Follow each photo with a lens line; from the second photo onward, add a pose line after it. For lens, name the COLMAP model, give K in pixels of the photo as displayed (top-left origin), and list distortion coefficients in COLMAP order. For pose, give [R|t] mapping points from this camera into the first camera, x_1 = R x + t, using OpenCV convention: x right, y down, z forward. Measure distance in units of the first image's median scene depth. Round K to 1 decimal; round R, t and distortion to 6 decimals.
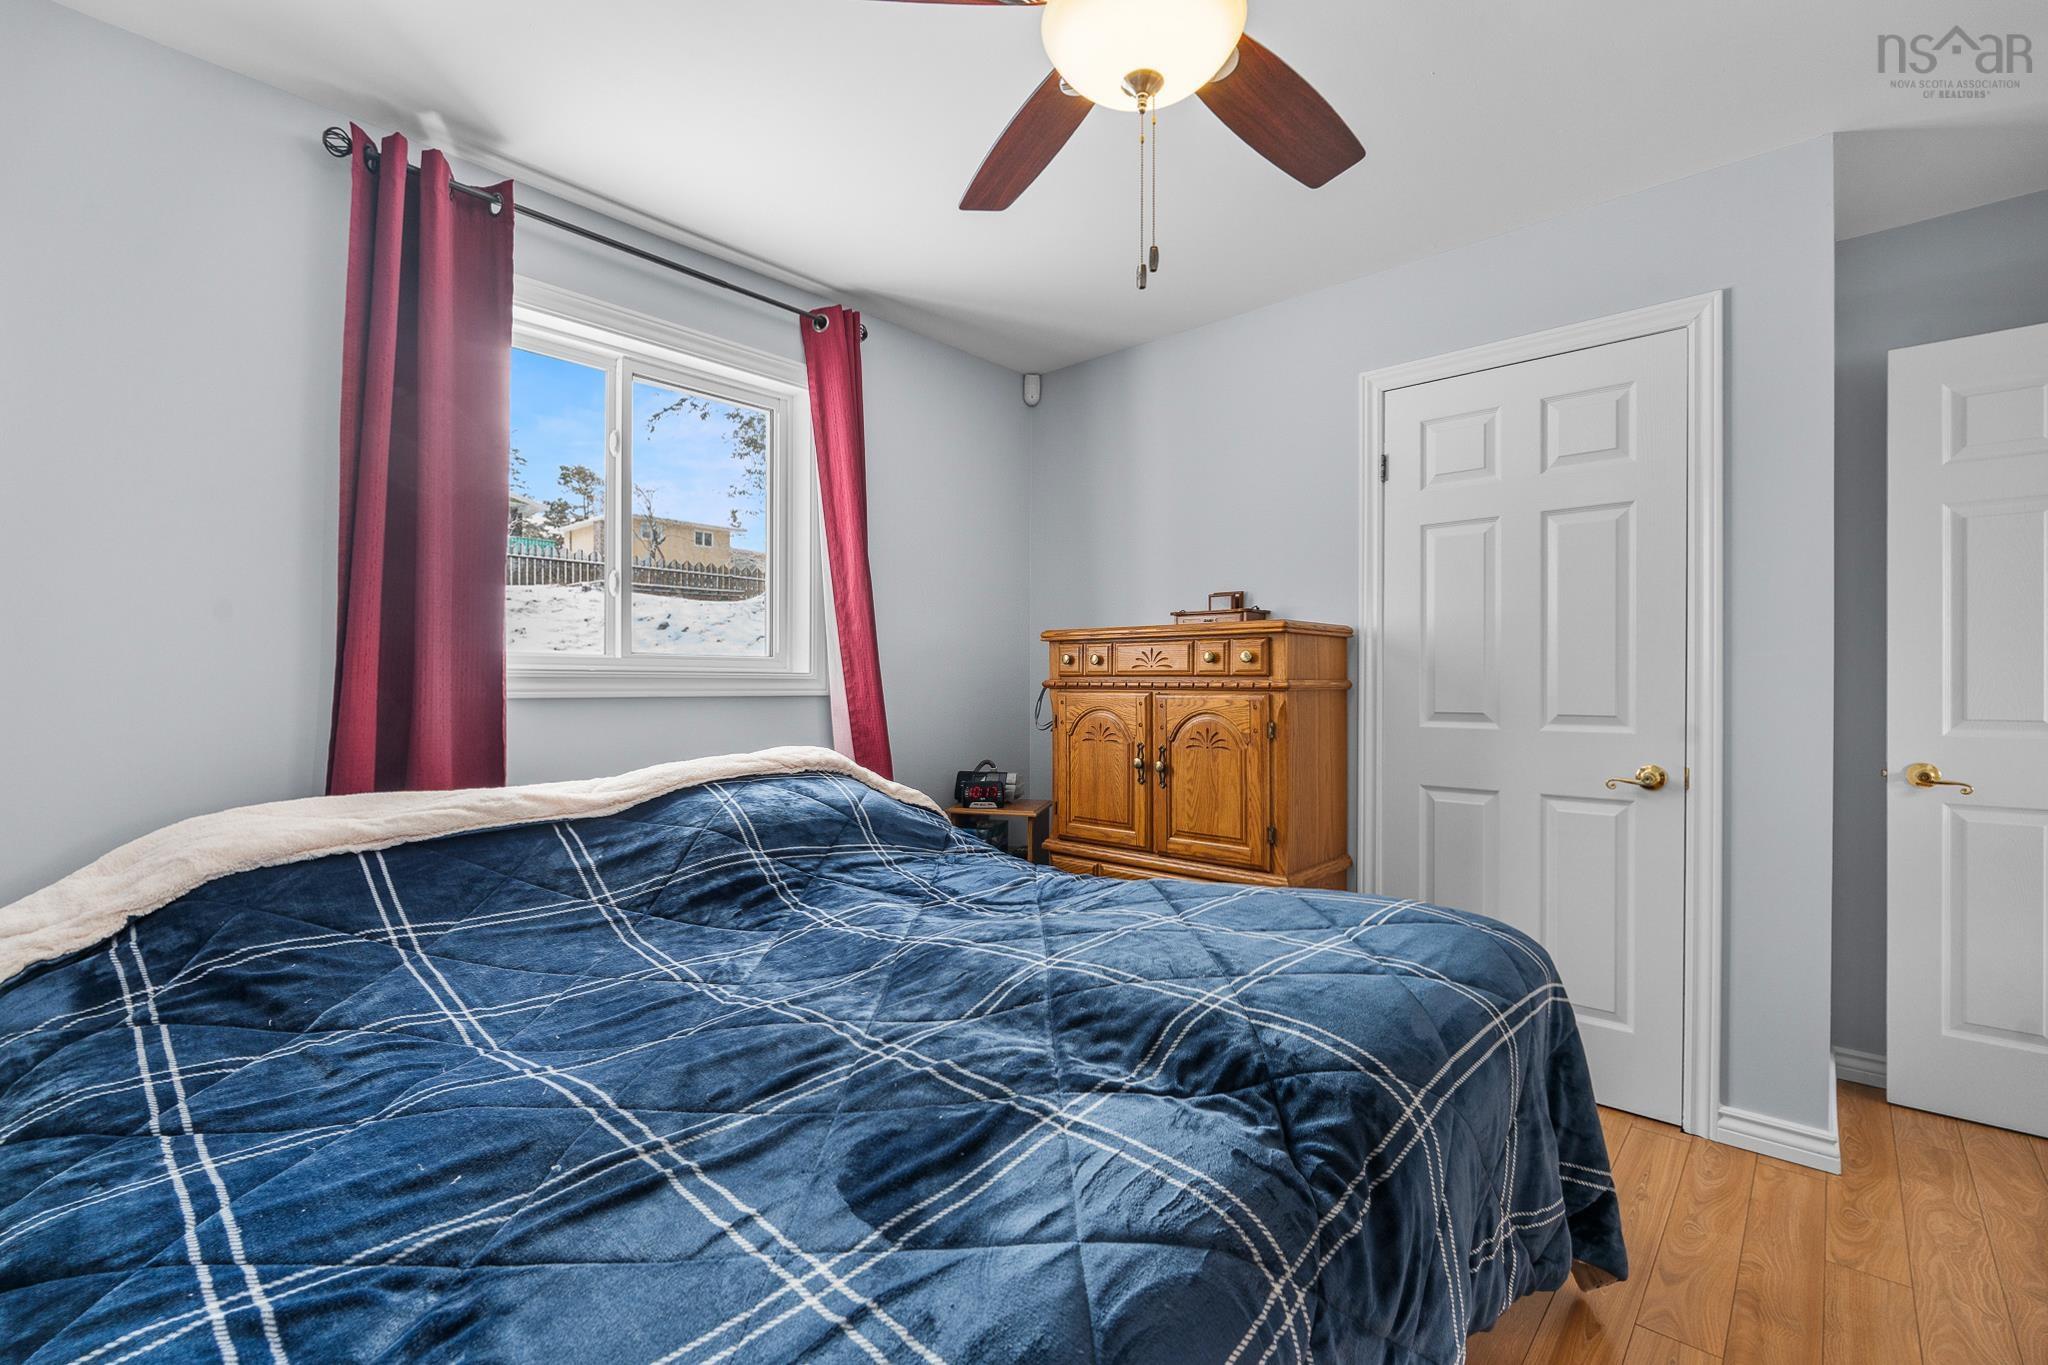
lens RADIAL K [[912.5, 0, 1019.7], [0, 912.5, 673.0], [0, 0, 1]] dist [-0.001616, 0.000175]
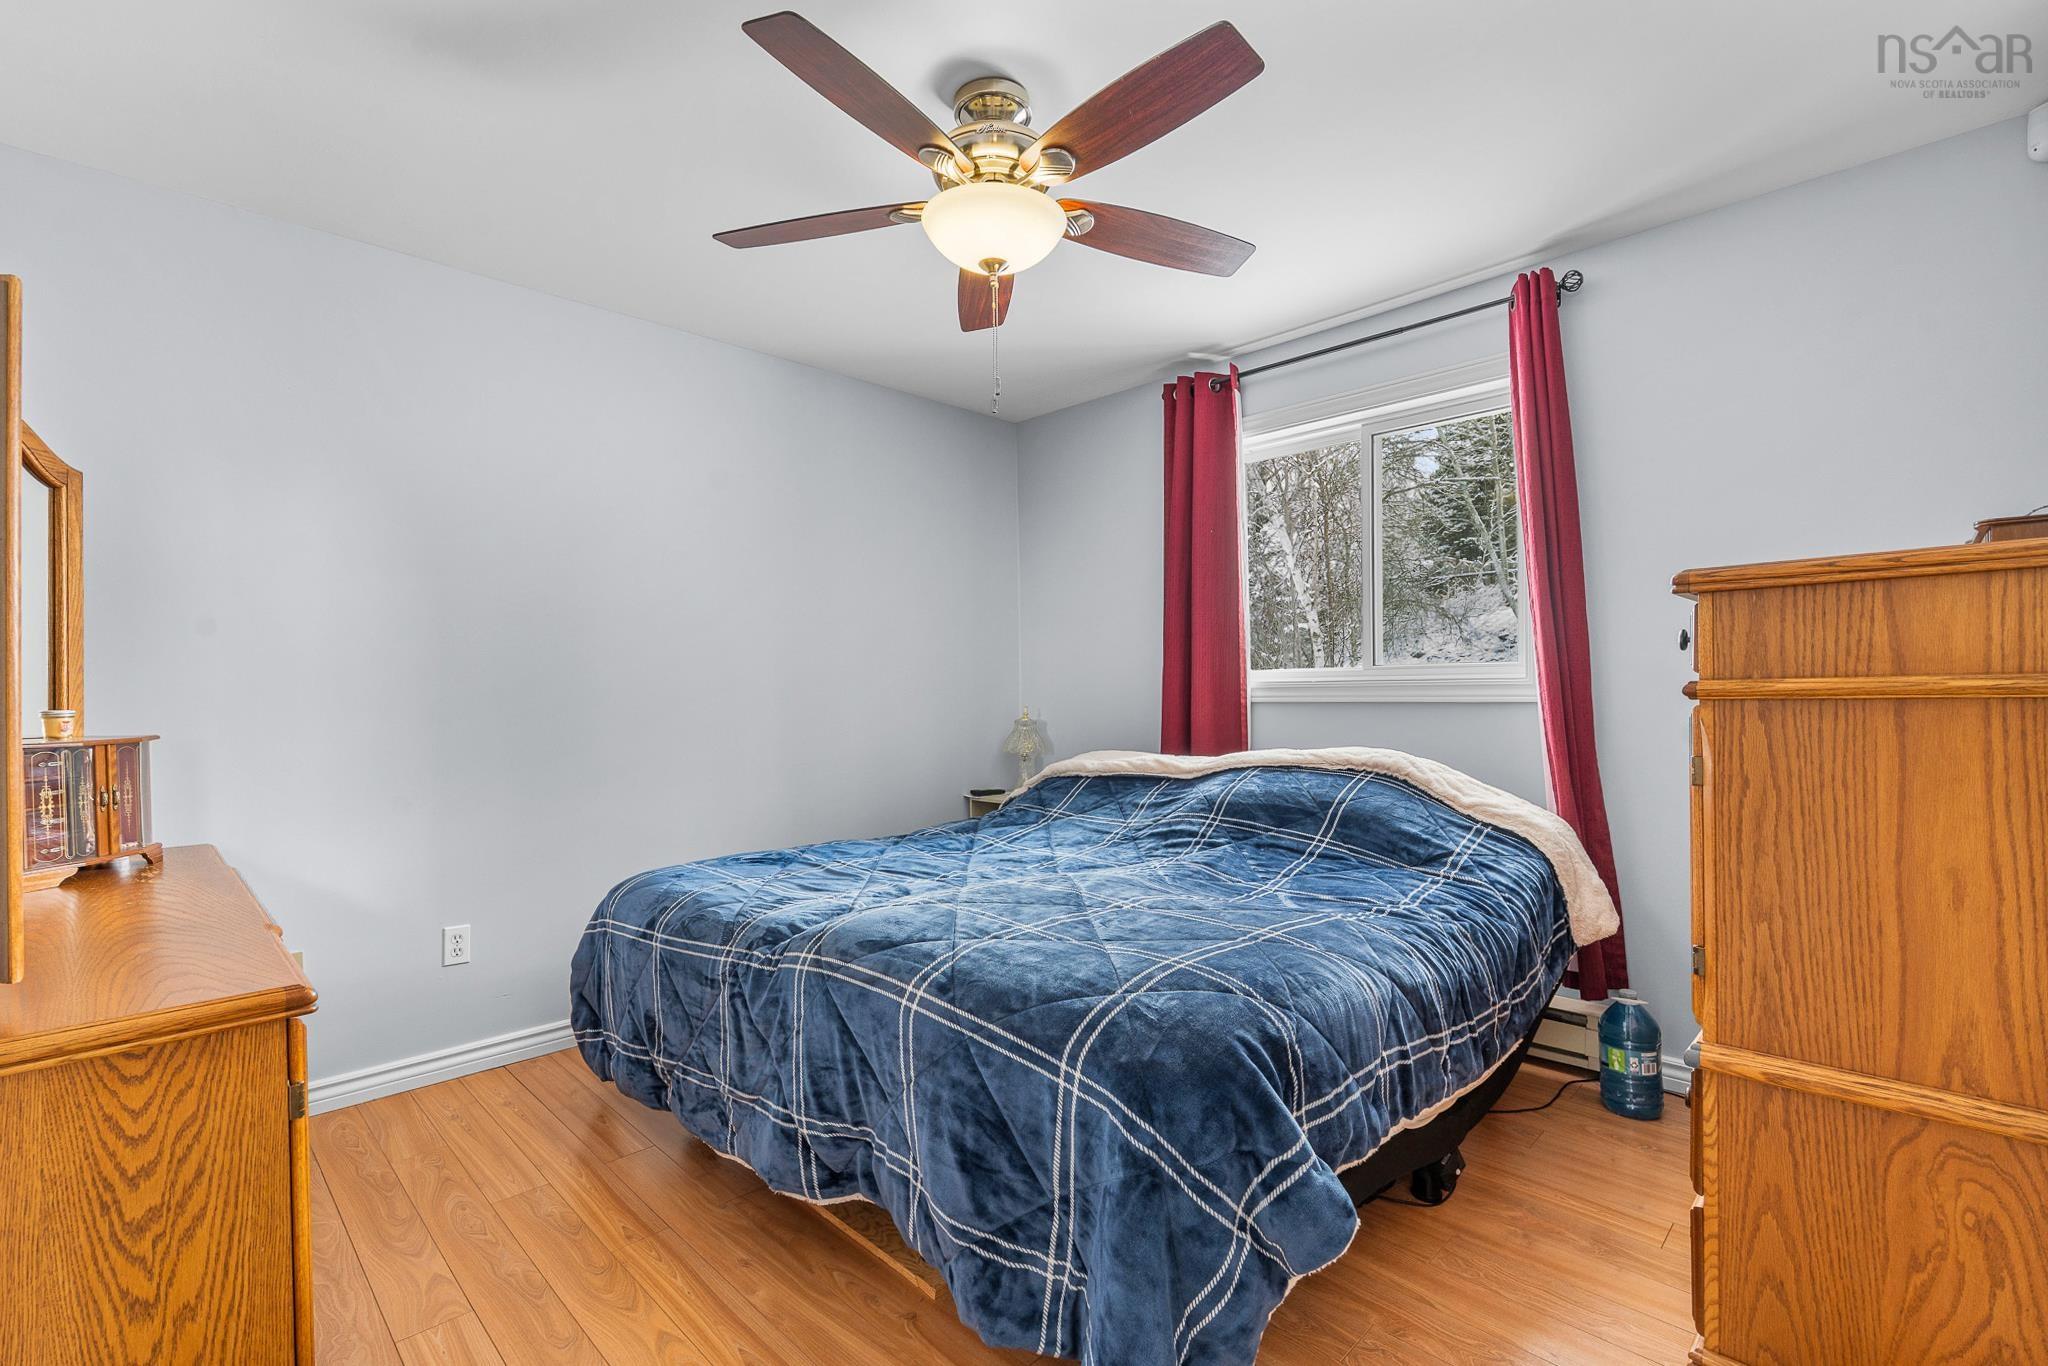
lens RADIAL K [[912.5, 0, 1019.7], [0, 912.5, 673.5], [0, 0, 1]] dist [-0.001616, 0.000175]
pose [[-0.074409, -0.013304, -0.997139, 0.991523], [0.020025, 0.999689, -0.014833, -0.002924], [0.997027, -0.021071, -0.074120, 0.750264]]
